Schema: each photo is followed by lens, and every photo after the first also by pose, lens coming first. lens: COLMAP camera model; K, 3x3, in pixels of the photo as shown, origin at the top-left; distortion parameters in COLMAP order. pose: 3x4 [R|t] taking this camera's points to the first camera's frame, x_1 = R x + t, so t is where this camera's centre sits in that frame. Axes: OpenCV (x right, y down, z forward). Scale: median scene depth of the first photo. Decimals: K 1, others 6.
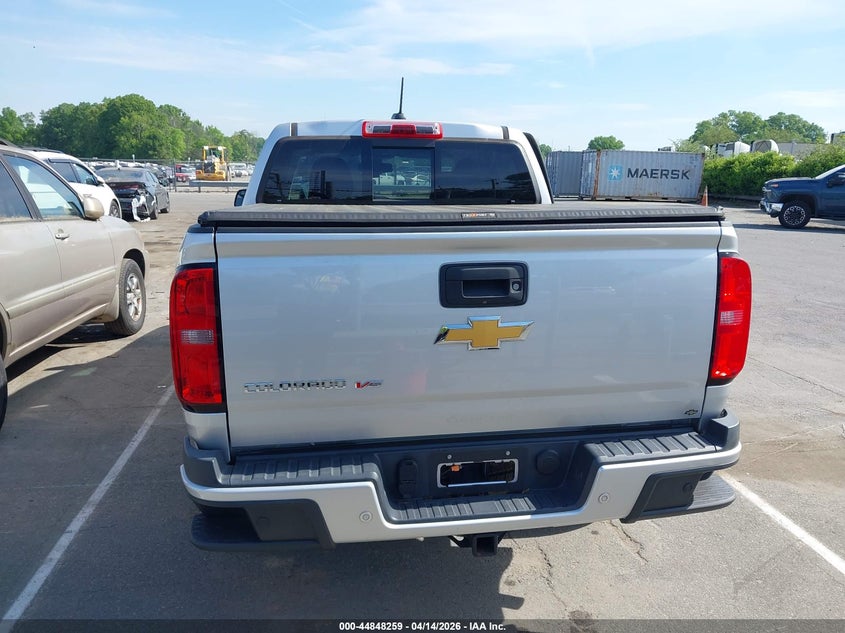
lens RADIAL K [[676.9, 0, 434.3], [0, 676.9, 330.4], [0, 0, 1]] dist [0.004917, -0.004334]
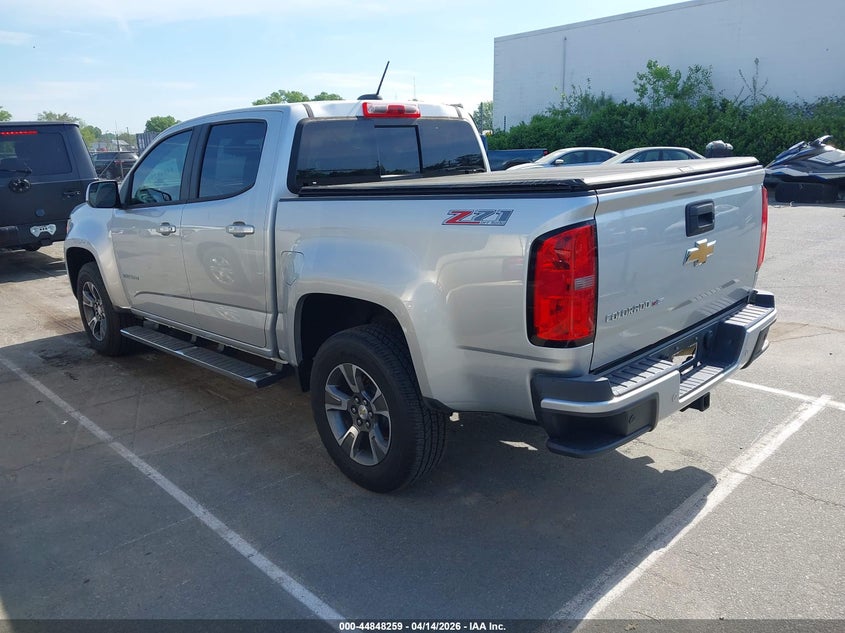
lens RADIAL K [[676.9, 0, 434.3], [0, 676.9, 330.4], [0, 0, 1]] dist [0.004917, -0.004334]
pose [[0.806603, -0.191735, 0.559132, -0.636615], [0.176028, 0.980927, 0.082438, -0.026490], [-0.564274, 0.031928, 0.824970, 0.076203]]
